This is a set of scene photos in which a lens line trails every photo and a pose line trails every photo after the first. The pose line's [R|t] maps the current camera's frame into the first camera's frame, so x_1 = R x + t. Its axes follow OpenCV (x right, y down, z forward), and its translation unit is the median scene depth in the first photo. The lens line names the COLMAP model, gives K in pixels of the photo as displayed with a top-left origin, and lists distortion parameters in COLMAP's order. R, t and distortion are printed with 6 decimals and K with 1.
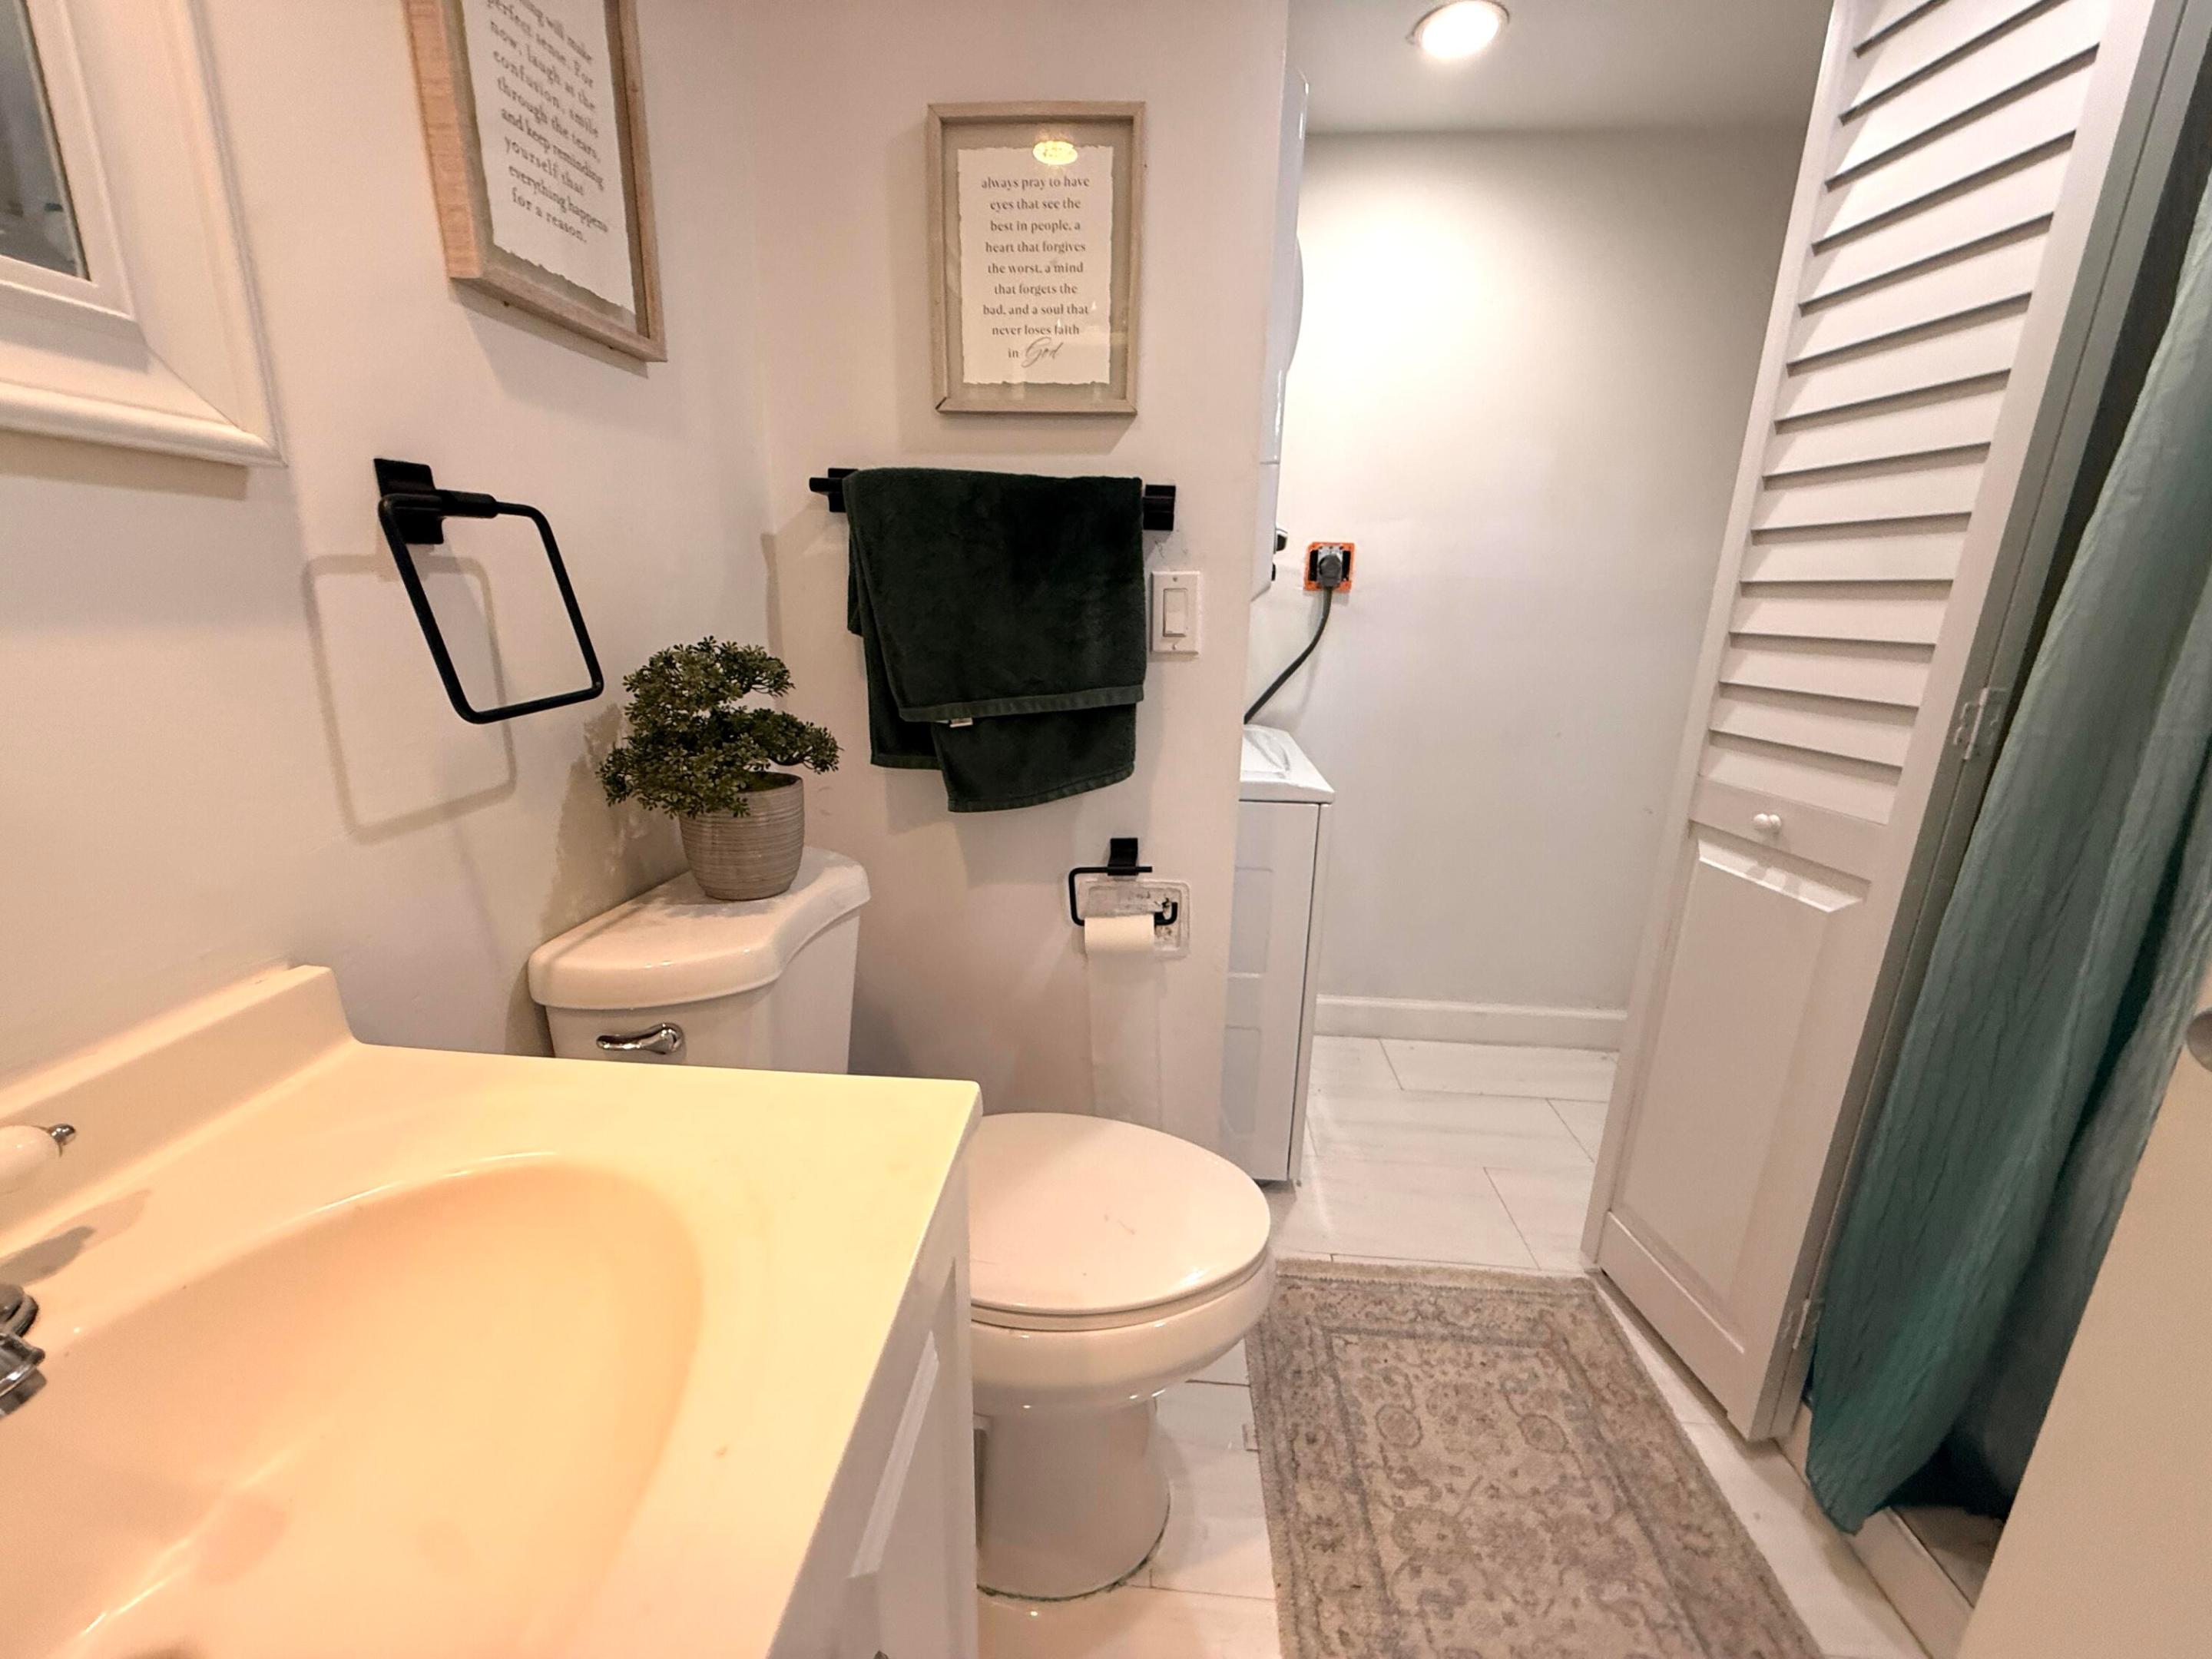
lens RADIAL K [[882.5, 0, 1099.3], [0, 882.5, 829.8], [0, 0, 1]] dist [0.000596, -0.000172]
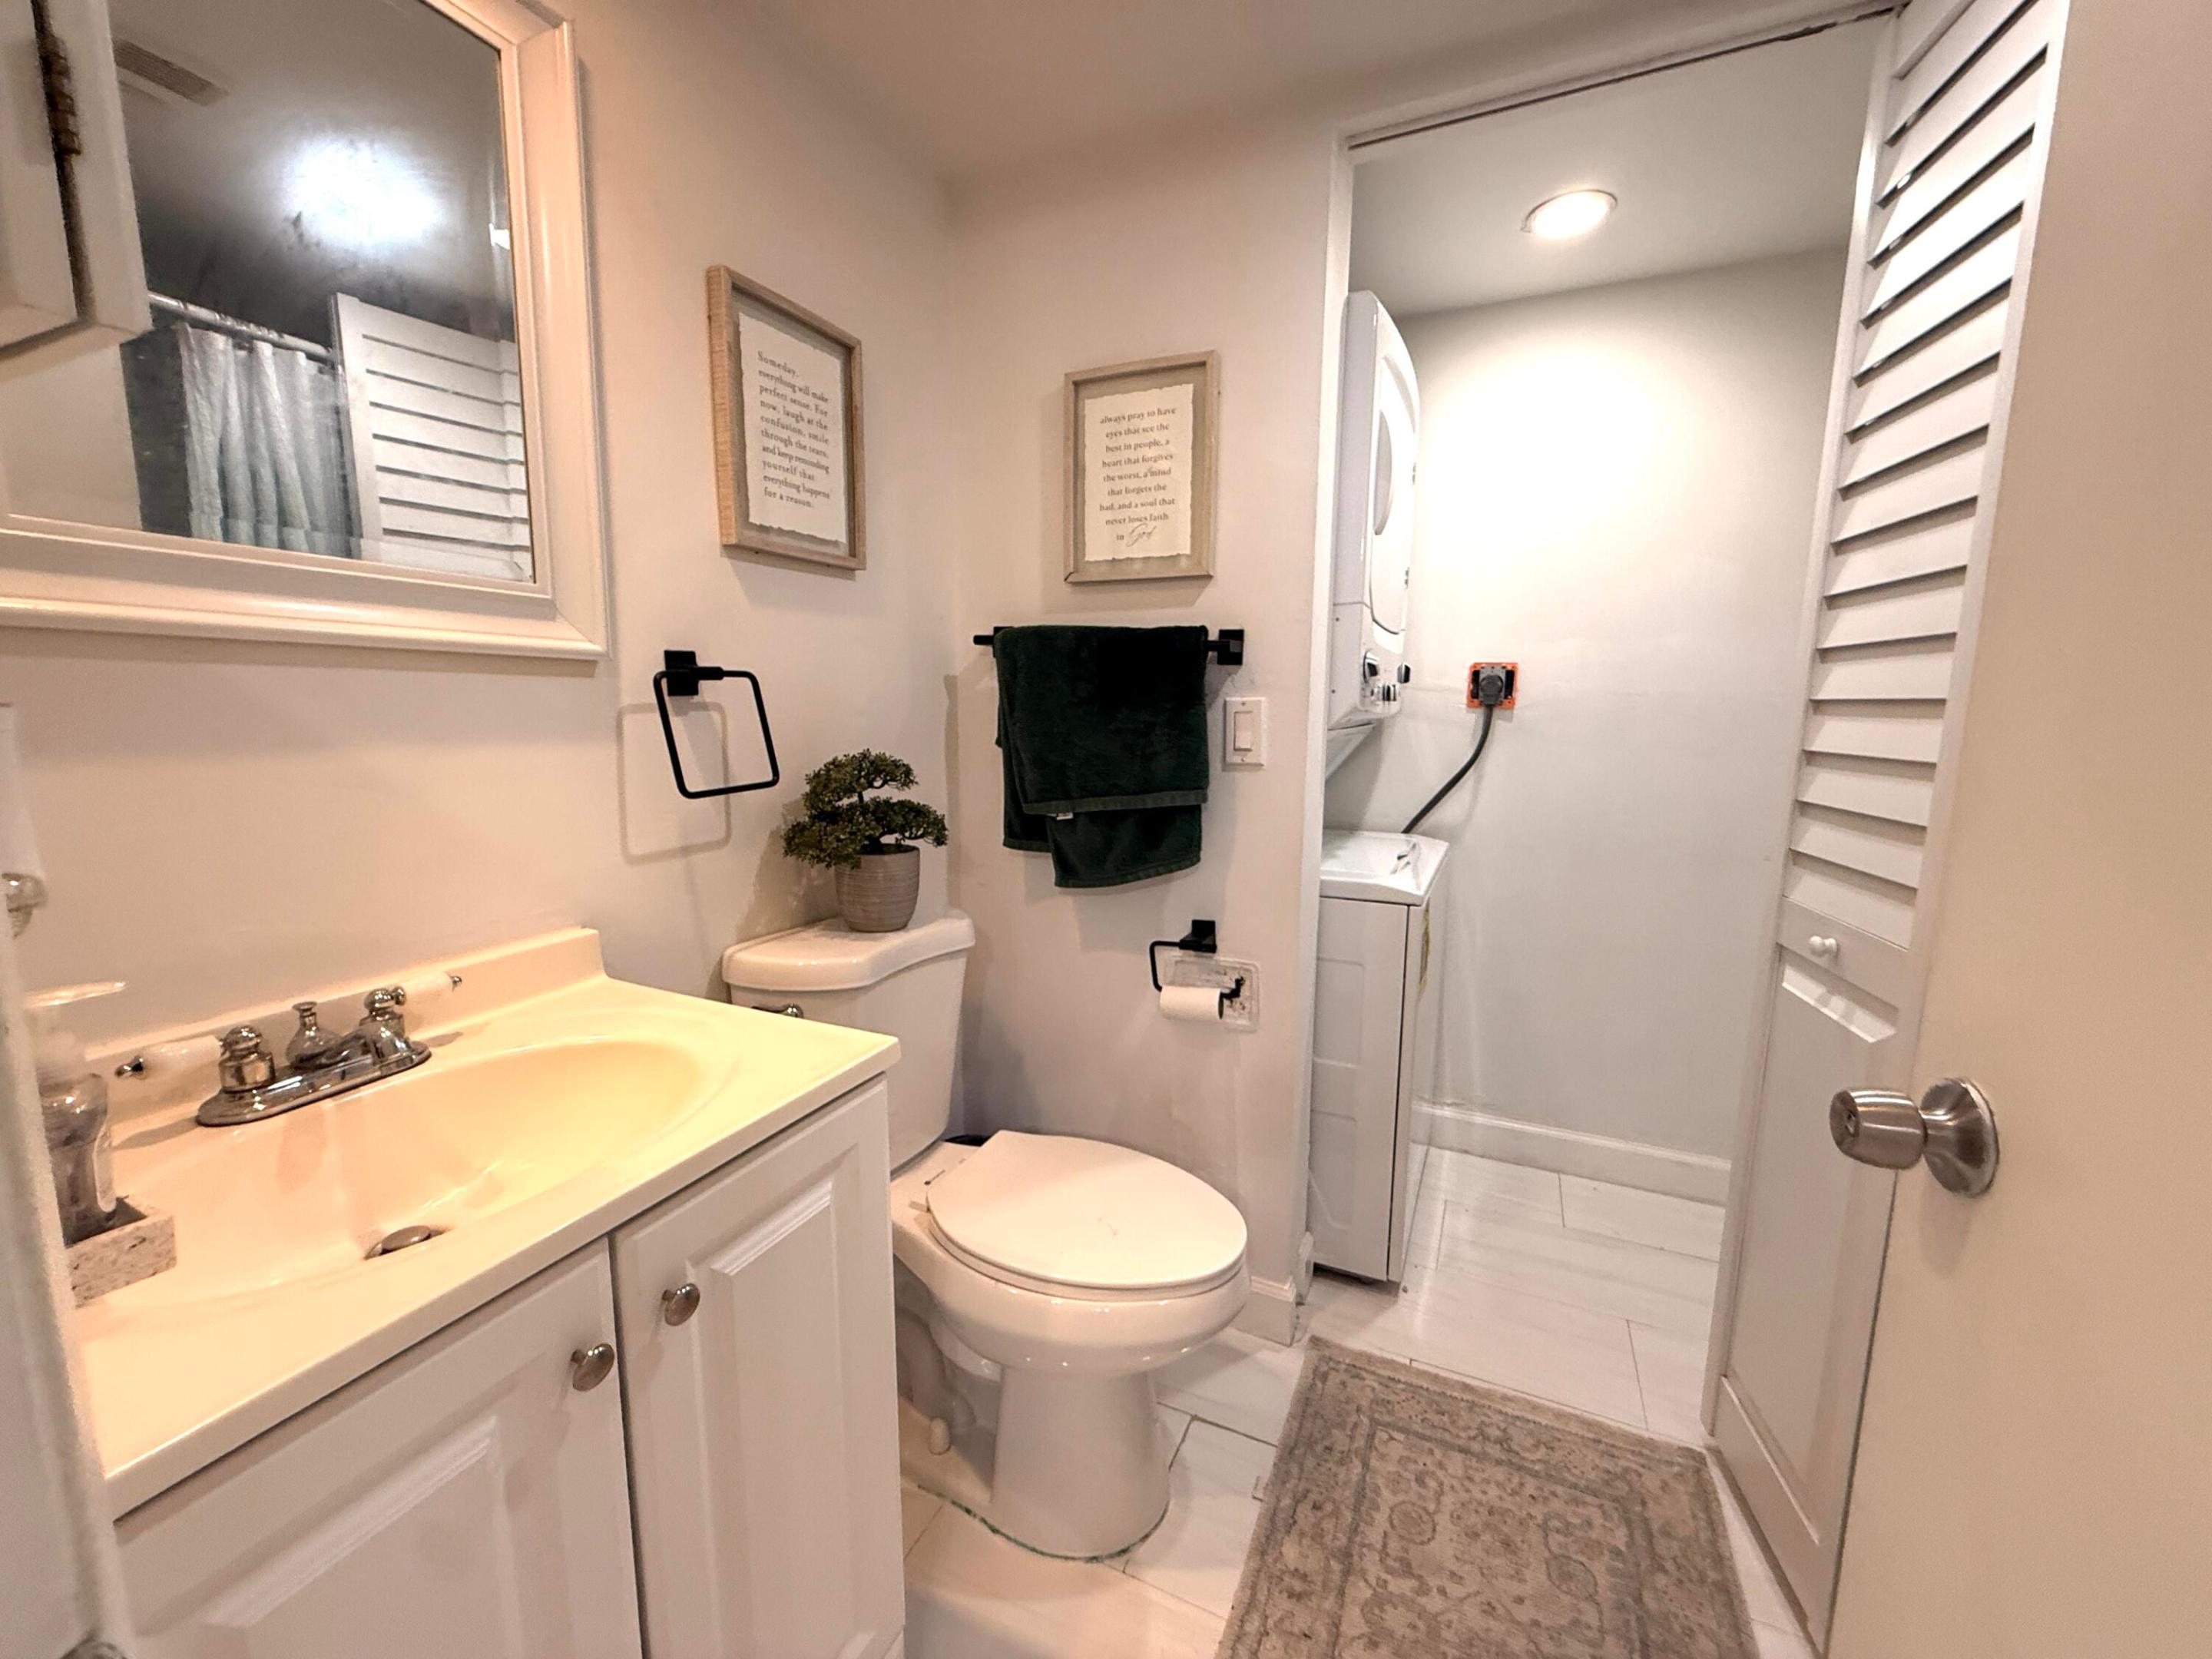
lens RADIAL K [[882.5, 0, 1099.3], [0, 882.5, 829.8], [0, 0, 1]] dist [0.000596, -0.000172]
pose [[0.937184, 0.037362, -0.346828, 0.345089], [-0.079895, 0.990809, -0.109154, 0.033885], [0.339562, 0.130007, 0.931555, -0.170951]]
